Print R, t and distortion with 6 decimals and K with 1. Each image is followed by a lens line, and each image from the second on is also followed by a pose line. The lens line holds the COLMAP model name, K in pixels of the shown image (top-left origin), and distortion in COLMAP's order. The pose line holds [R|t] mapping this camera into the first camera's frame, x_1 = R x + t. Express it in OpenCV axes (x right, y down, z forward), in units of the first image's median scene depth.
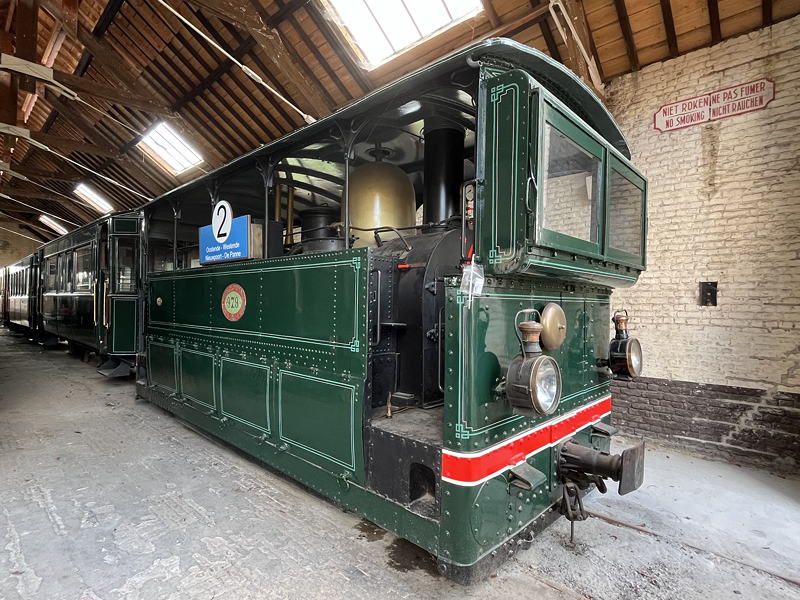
lens RADIAL K [[419.6, 0, 381.5], [0, 419.6, 297.9], [0, 0, 1]] dist [-0.006699, 0.006095]
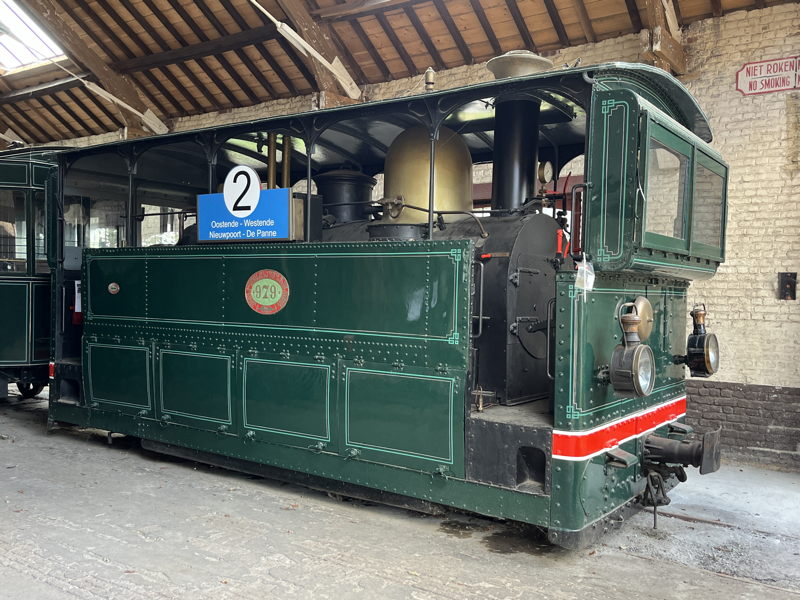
lens RADIAL K [[732.2, 0, 399.4], [0, 732.2, 300.5], [0, 0, 1]] dist [0.033844, 0.000000]
pose [[0.986740, 0.006566, 0.162178, -0.398402], [-0.011222, 0.999550, 0.027806, -0.018598], [-0.161923, -0.029257, 0.986370, -0.577271]]
